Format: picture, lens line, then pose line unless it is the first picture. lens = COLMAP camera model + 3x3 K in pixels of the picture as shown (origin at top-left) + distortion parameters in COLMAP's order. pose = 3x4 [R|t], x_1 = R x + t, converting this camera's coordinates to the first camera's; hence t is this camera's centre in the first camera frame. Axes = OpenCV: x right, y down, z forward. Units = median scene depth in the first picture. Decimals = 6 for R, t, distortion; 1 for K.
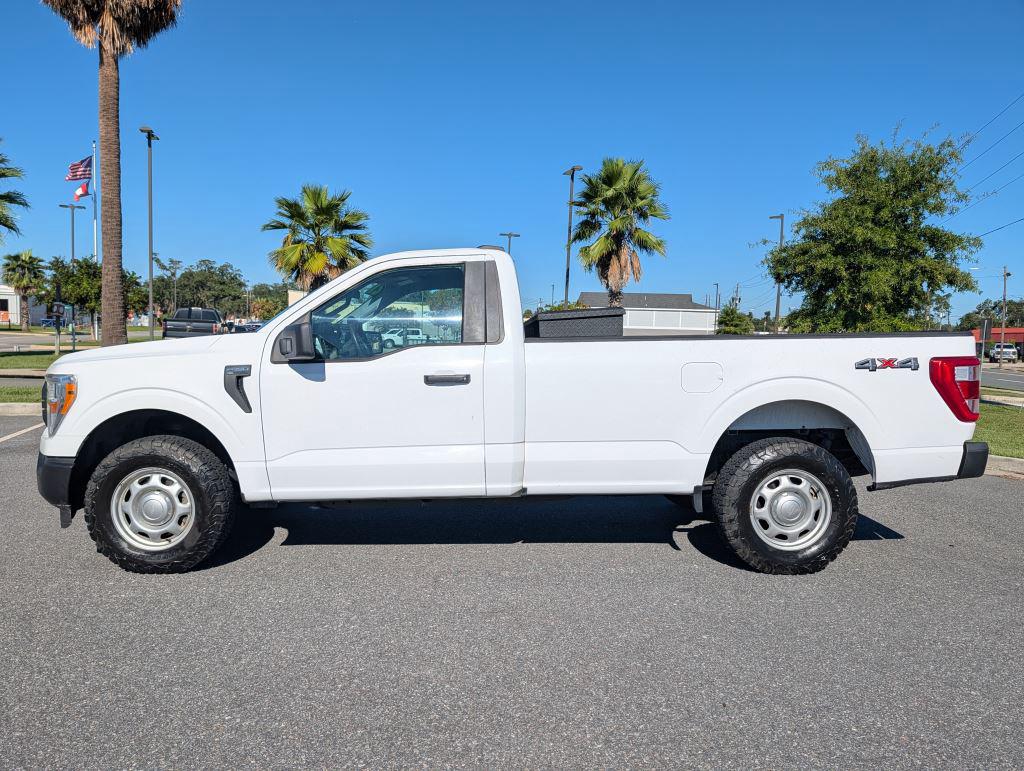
lens RADIAL K [[769.5, 0, 505.2], [0, 769.5, 387.5], [0, 0, 1]] dist [0.004178, 0.004376]
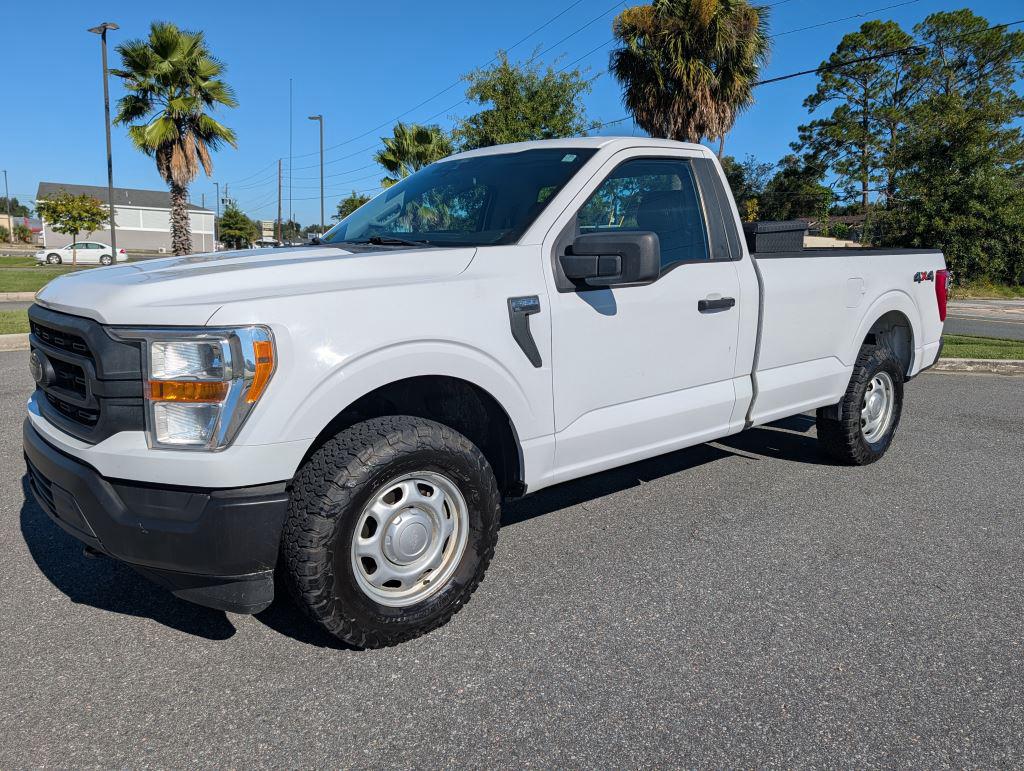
lens RADIAL K [[764.0, 0, 512.6], [0, 764.0, 385.8], [0, 0, 1]] dist [0.011416, -0.011216]
pose [[0.758389, -0.109618, 0.642518, -0.256952], [0.030322, 0.990623, 0.133218, -0.013293], [-0.651096, -0.081549, 0.754602, 0.167513]]
